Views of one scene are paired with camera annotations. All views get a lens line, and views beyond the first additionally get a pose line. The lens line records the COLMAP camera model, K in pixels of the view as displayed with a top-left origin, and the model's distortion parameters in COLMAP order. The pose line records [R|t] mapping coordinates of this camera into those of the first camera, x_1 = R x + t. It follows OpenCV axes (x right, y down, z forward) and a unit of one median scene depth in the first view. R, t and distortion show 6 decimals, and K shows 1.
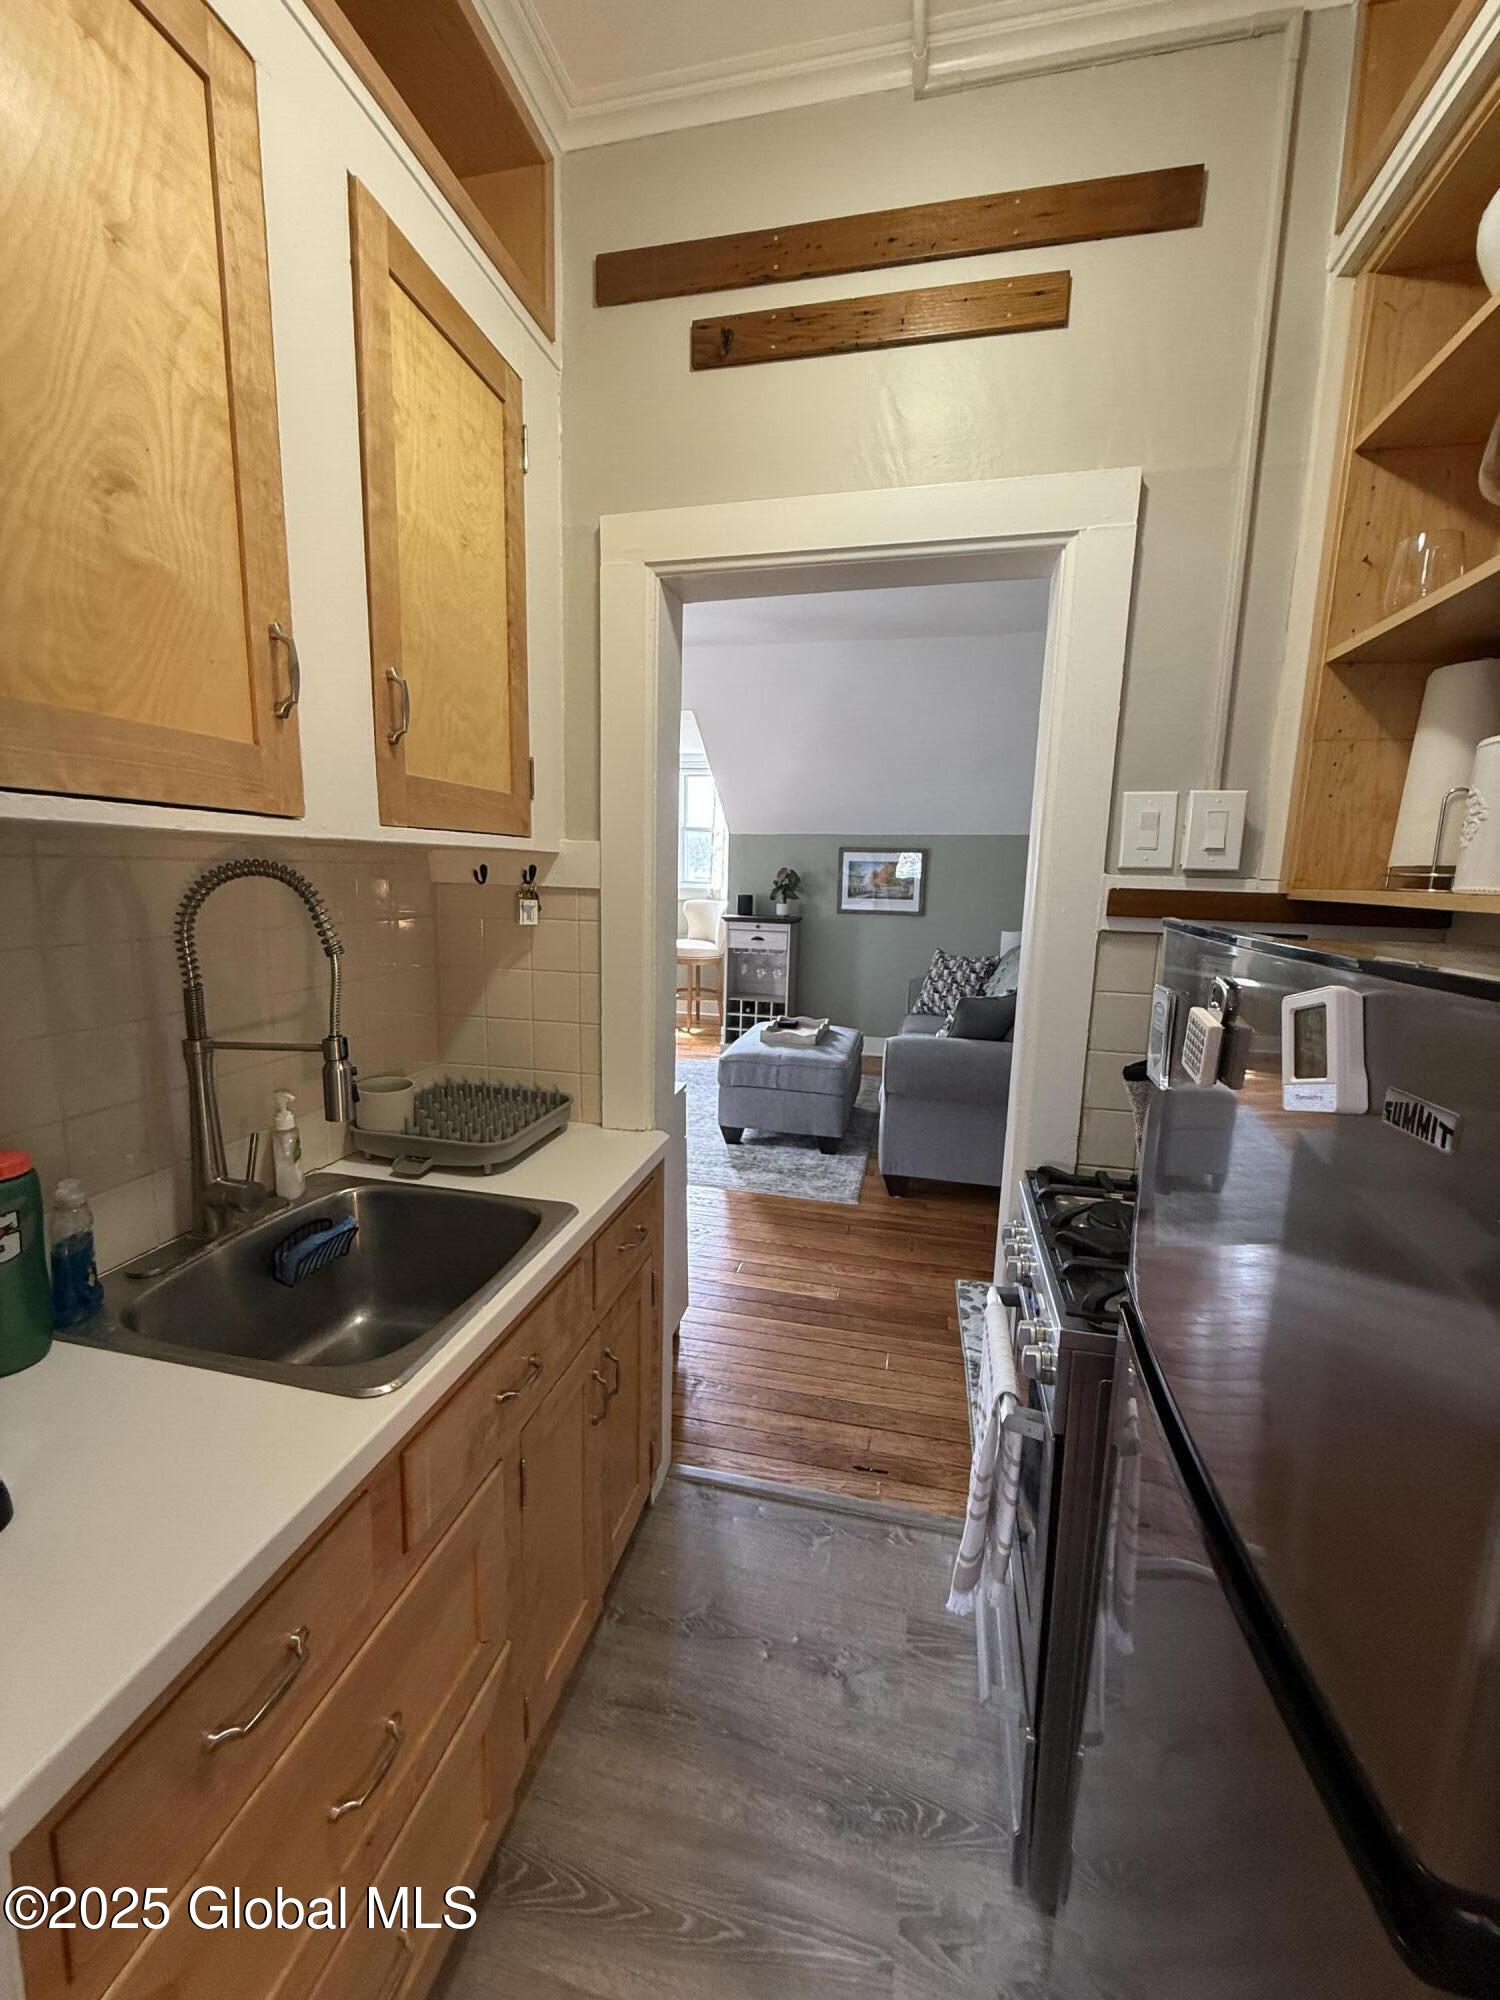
lens RADIAL K [[799.3, 0, 749.4], [0, 799.3, 997.6], [0, 0, 1]] dist [0.000887, 0.000072]
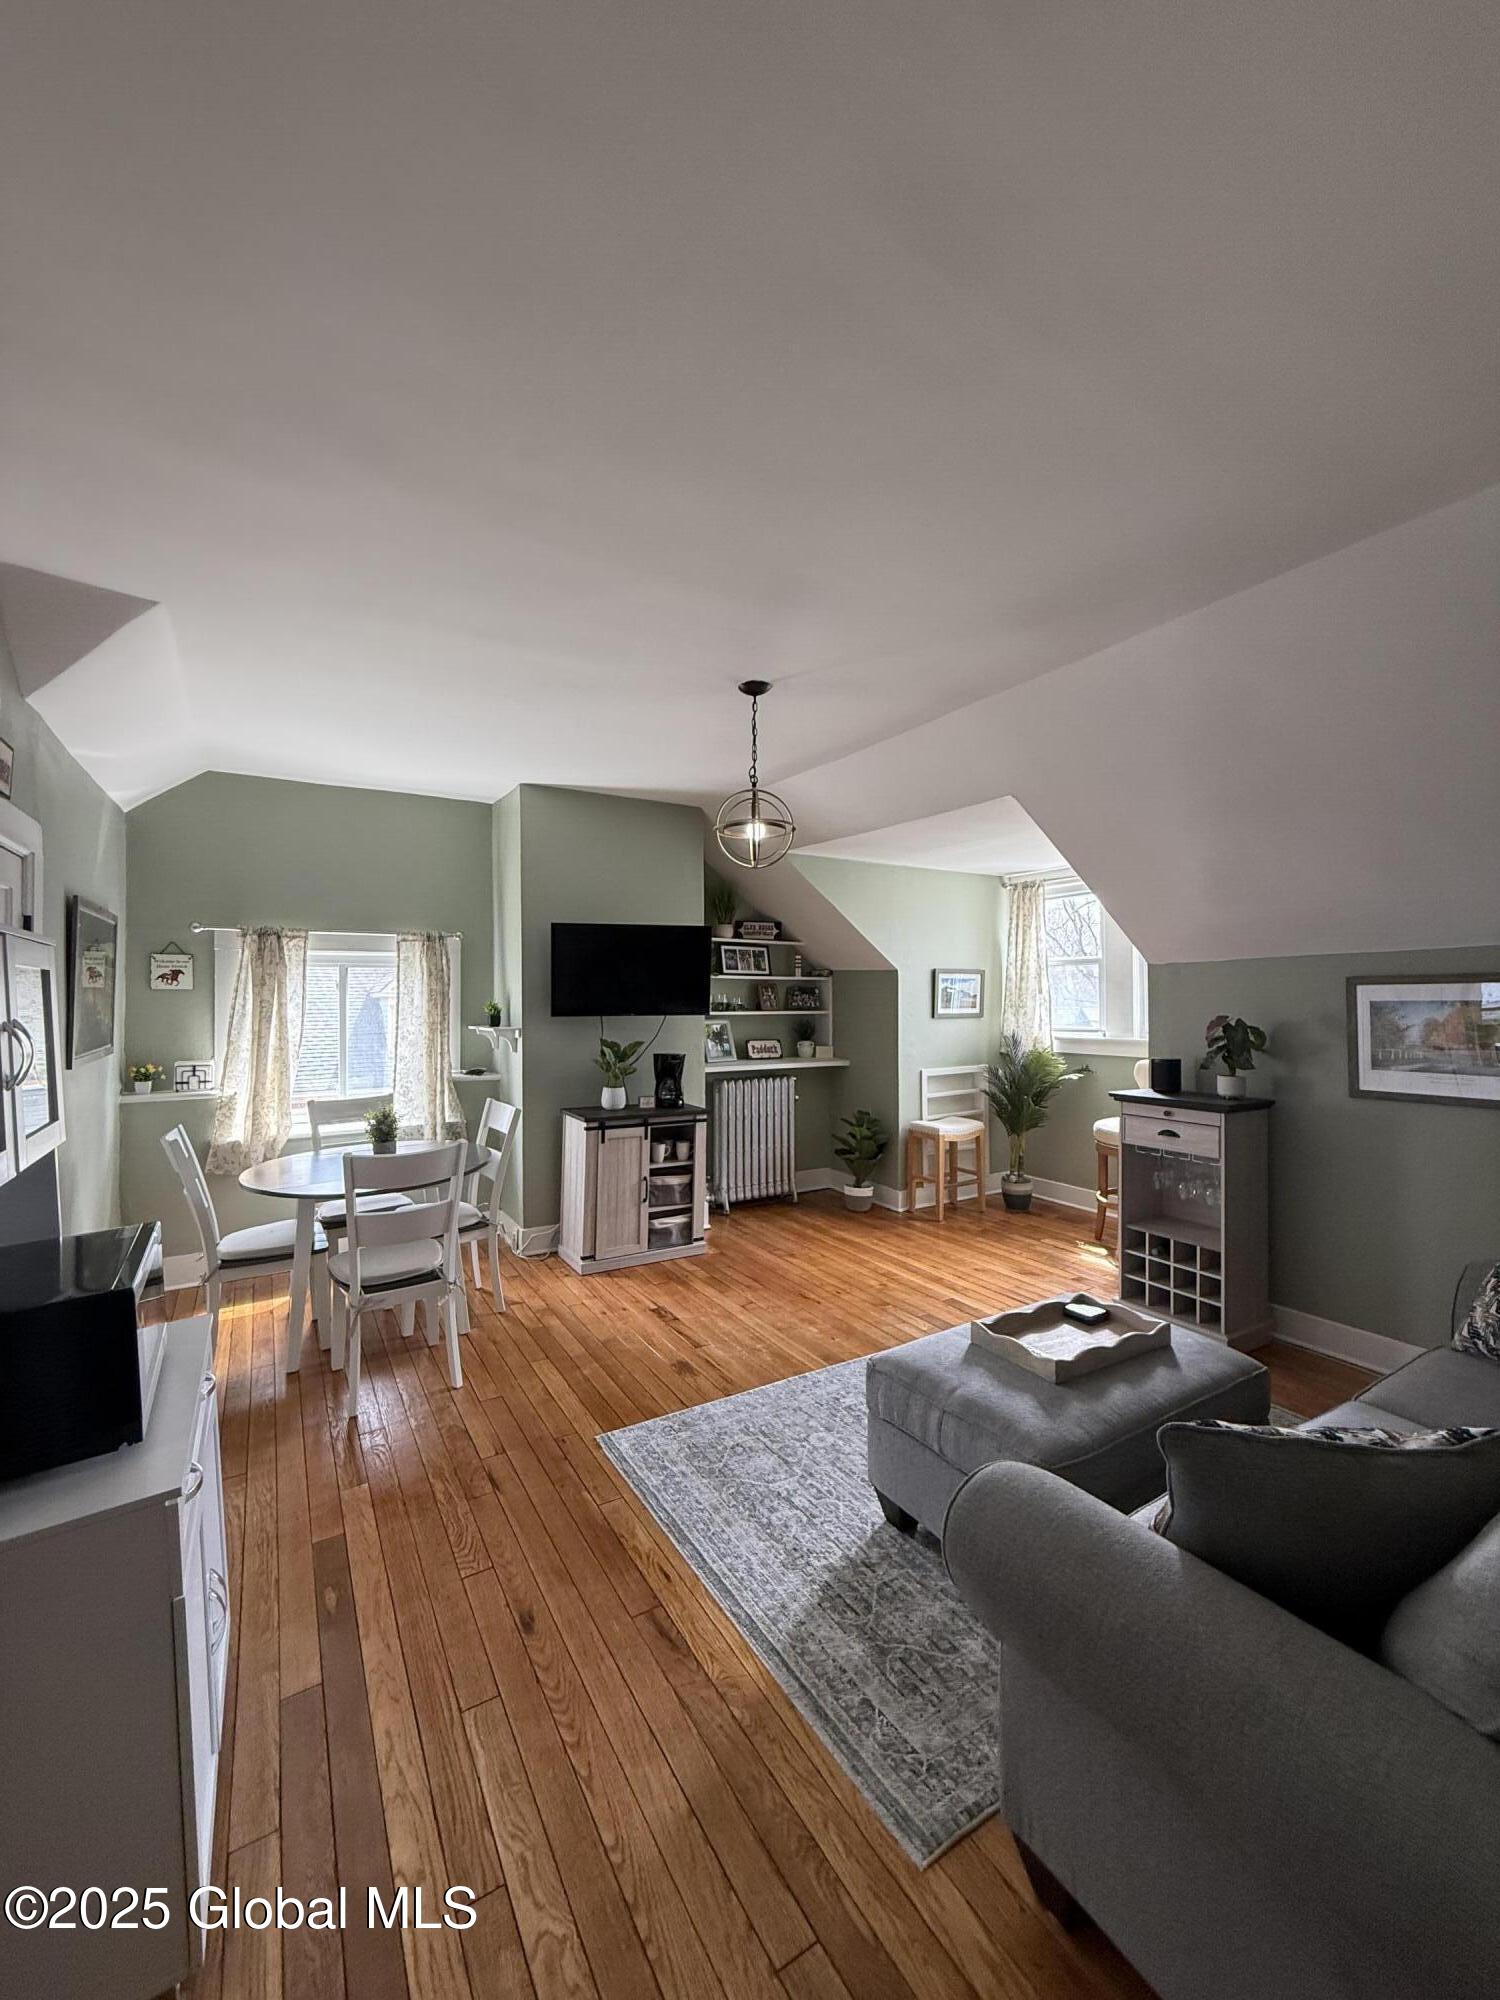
lens RADIAL K [[799.3, 0, 755.3], [0, 799.3, 1000.5], [0, 0, 1]] dist [0.000887, 0.000072]
pose [[0.701749, -0.027030, -0.711911, 0.218159], [-0.089046, 0.988116, -0.125292, -0.068170], [0.706837, 0.151317, 0.691003, 0.343277]]
